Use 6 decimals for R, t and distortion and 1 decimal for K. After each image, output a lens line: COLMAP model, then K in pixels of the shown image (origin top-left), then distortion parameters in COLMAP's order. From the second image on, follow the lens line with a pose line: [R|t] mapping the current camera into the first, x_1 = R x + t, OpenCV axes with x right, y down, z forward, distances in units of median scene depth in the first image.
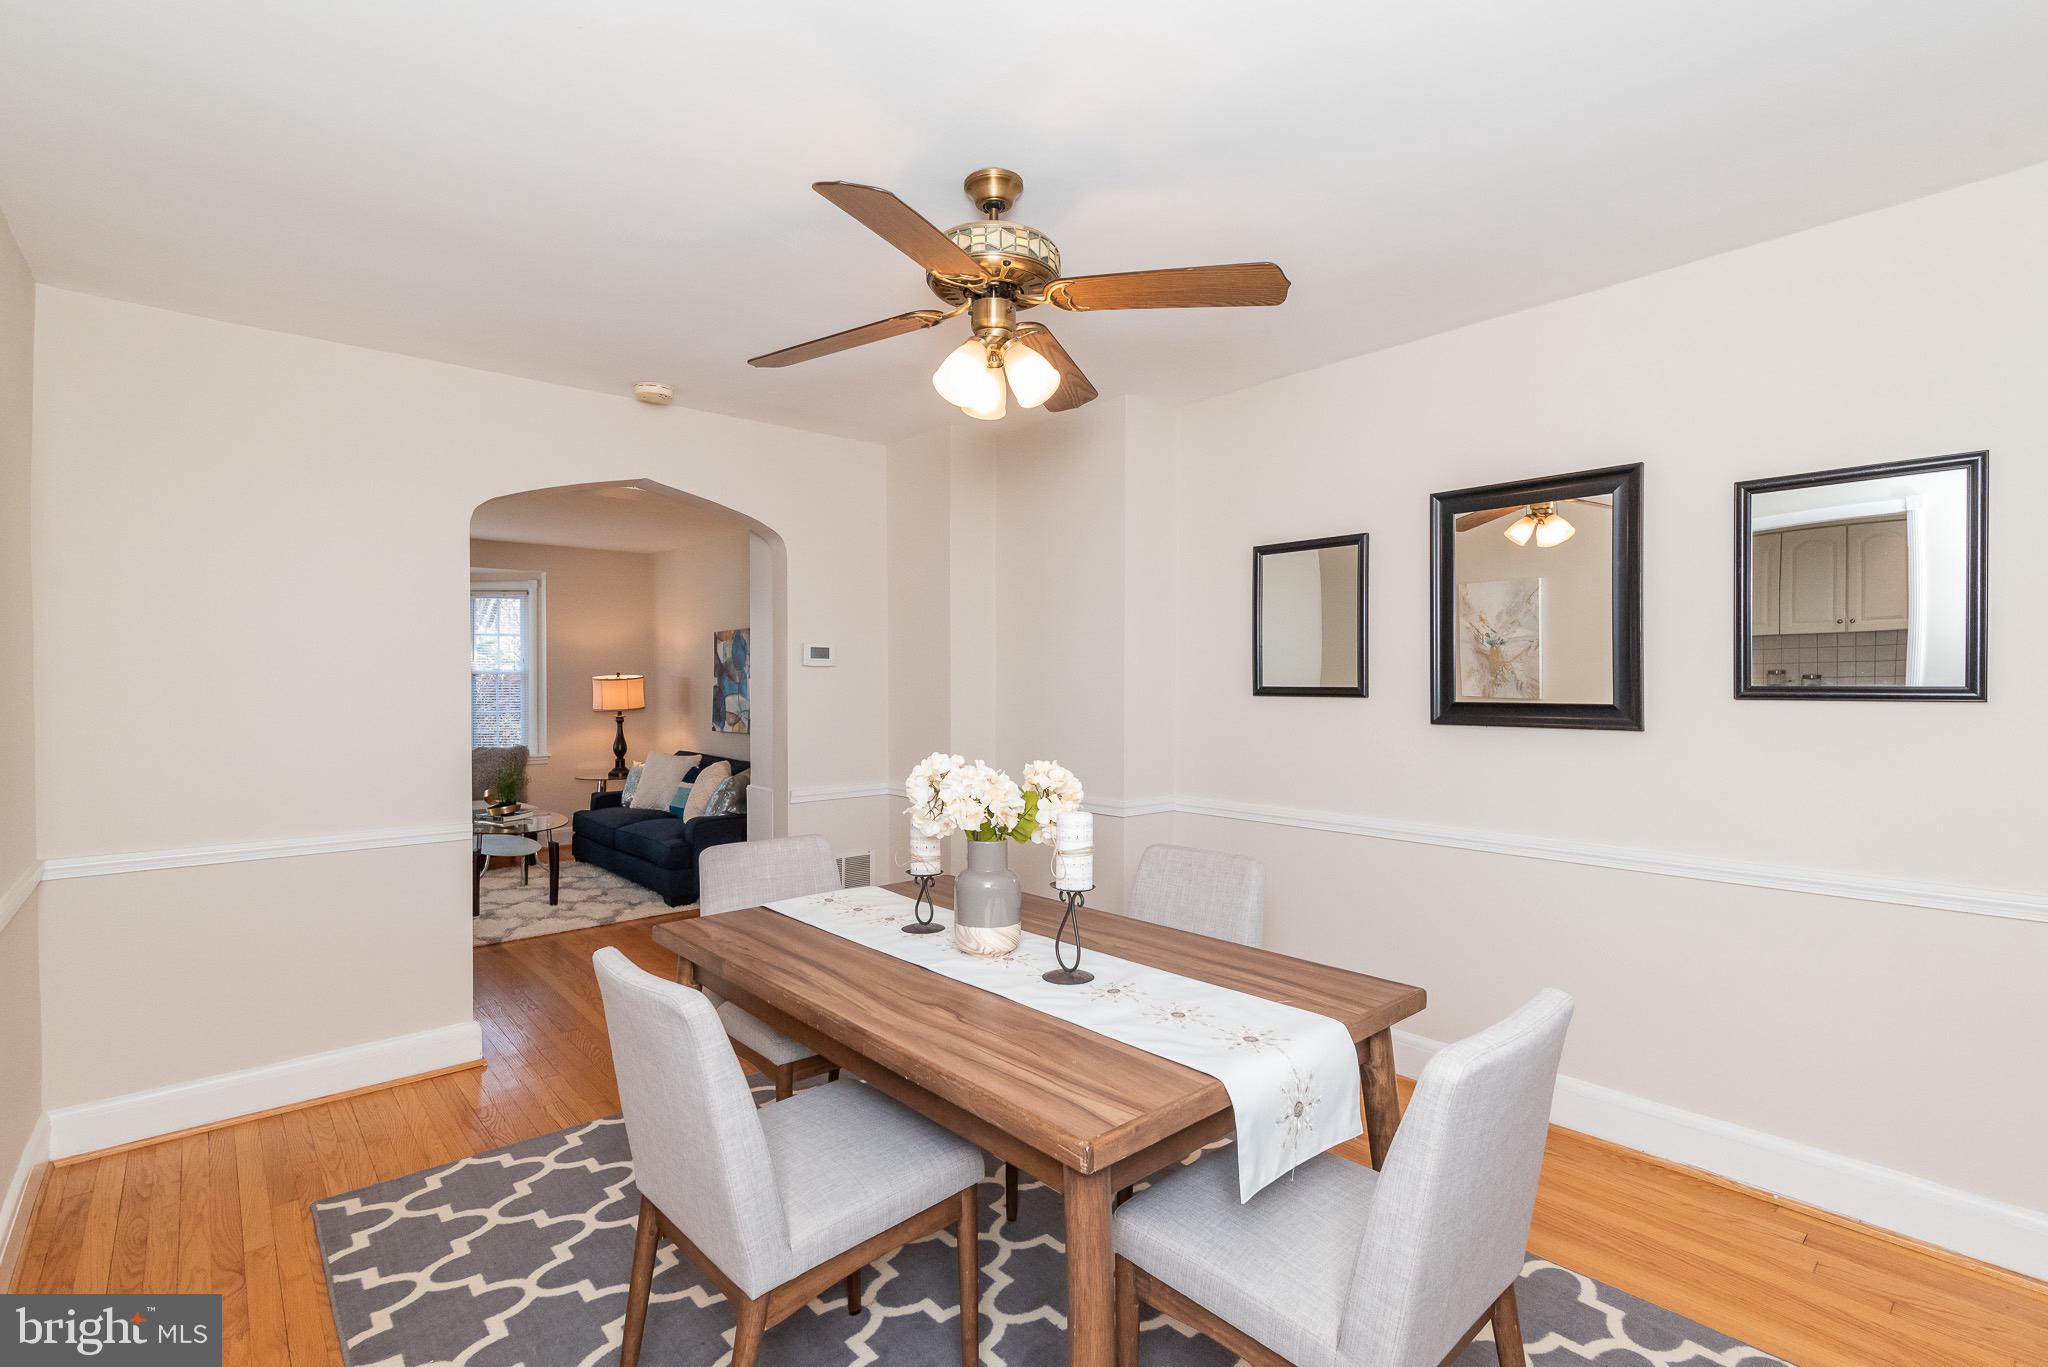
lens RADIAL K [[932.1, 0, 1016.6], [0, 932.1, 689.9], [0, 0, 1]] dist [-0.000796, 0.006203]
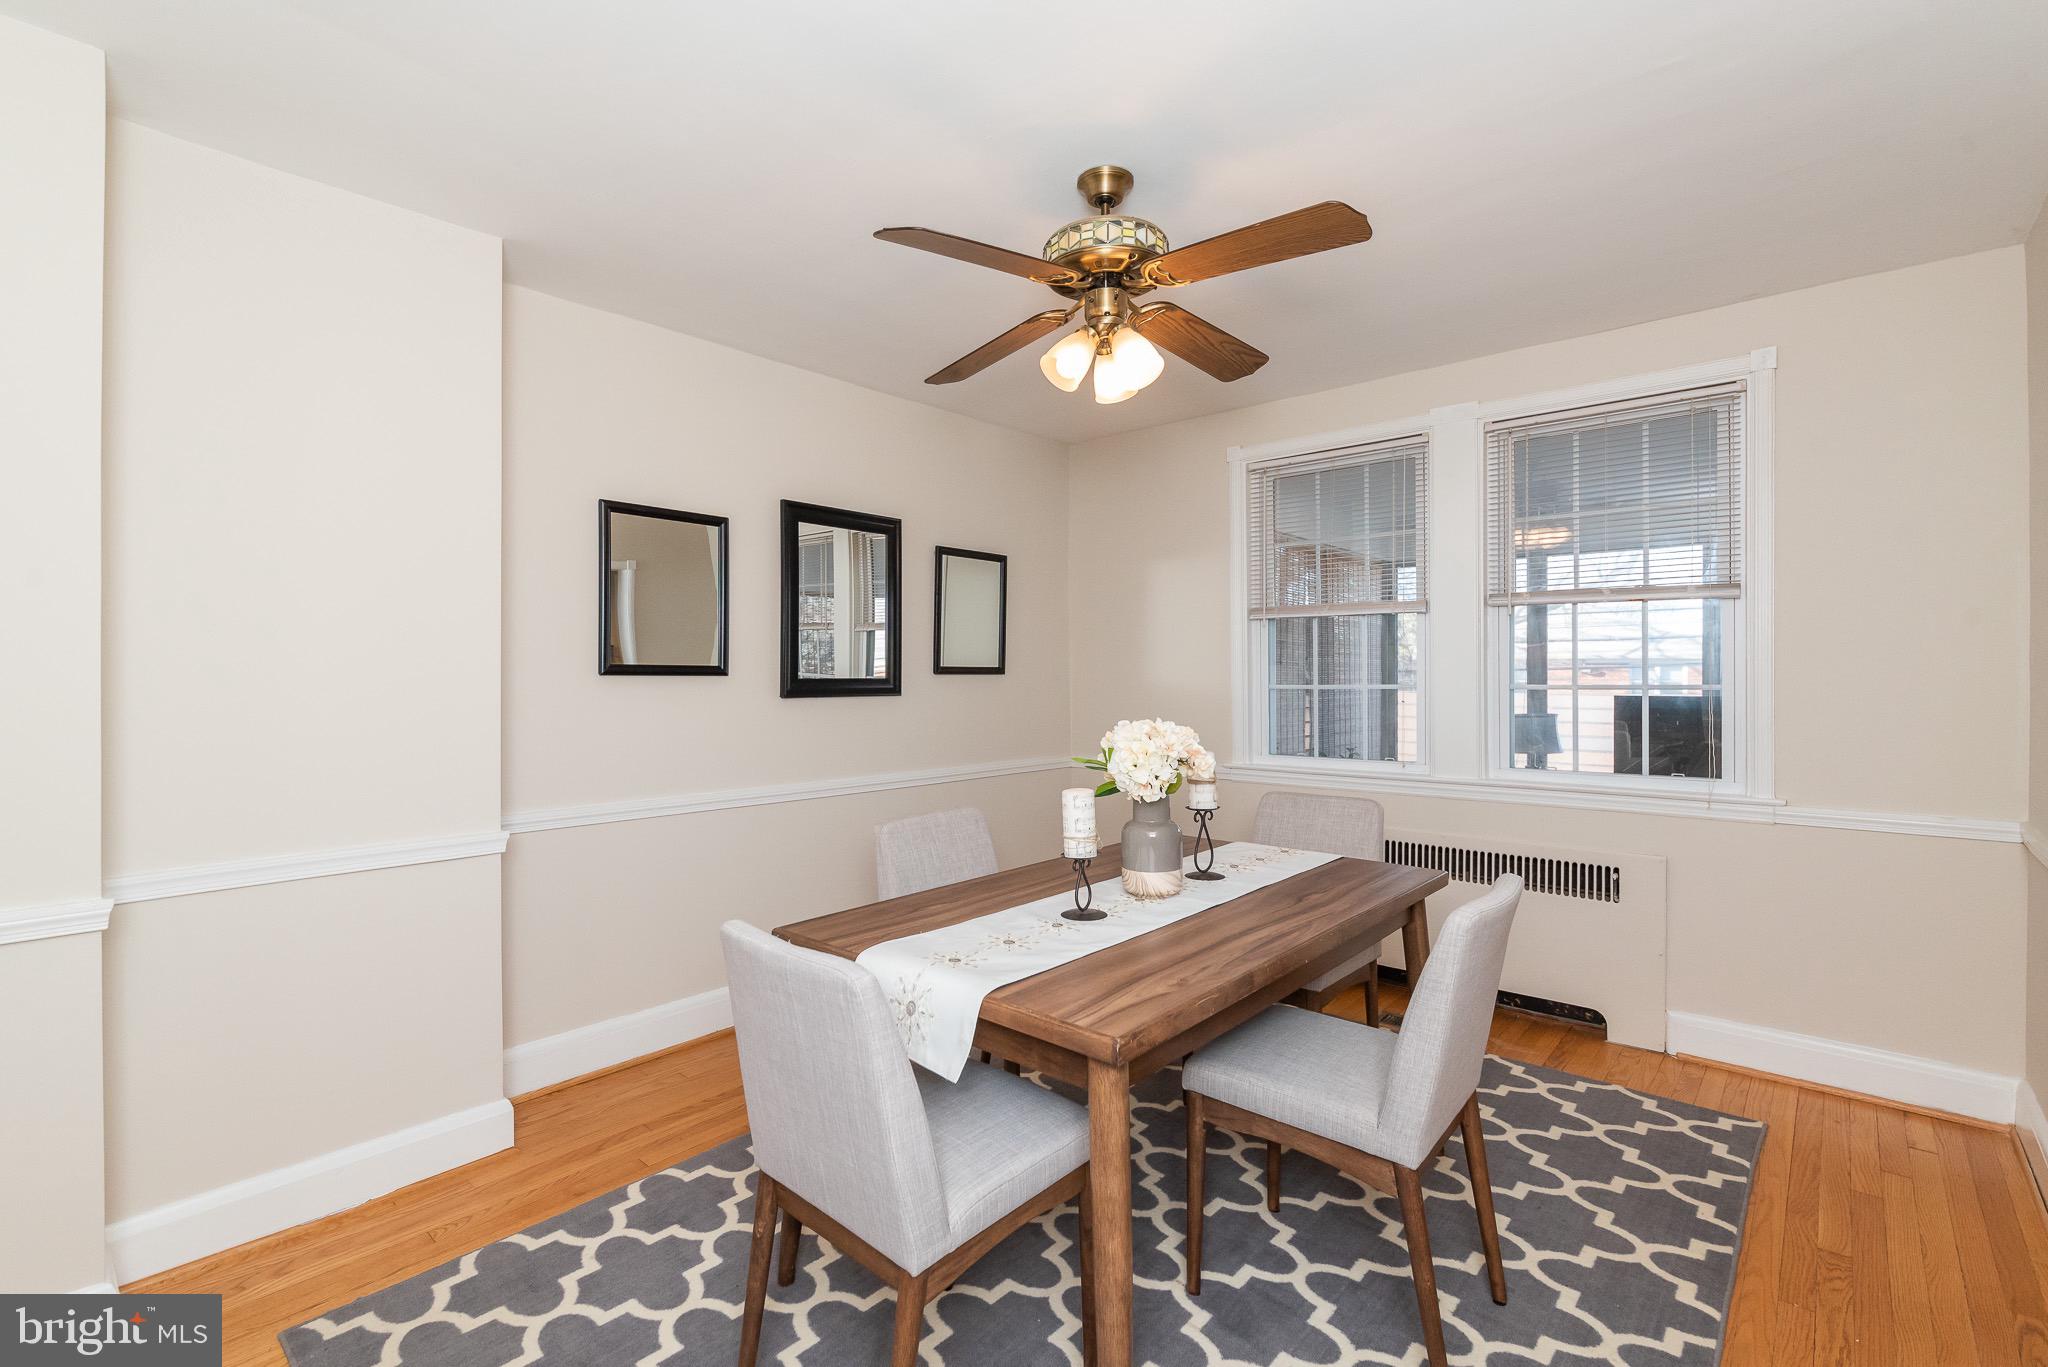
lens RADIAL K [[923.3, 0, 1024.0], [0, 923.3, 683.5], [0, 0, 1]] dist [-0.001507, -0.000356]
pose [[-0.135225, -0.004602, 0.990804, -1.039079], [0.006469, 0.999964, 0.005527, 0.020205], [-0.990794, 0.007157, -0.135190, 1.224049]]
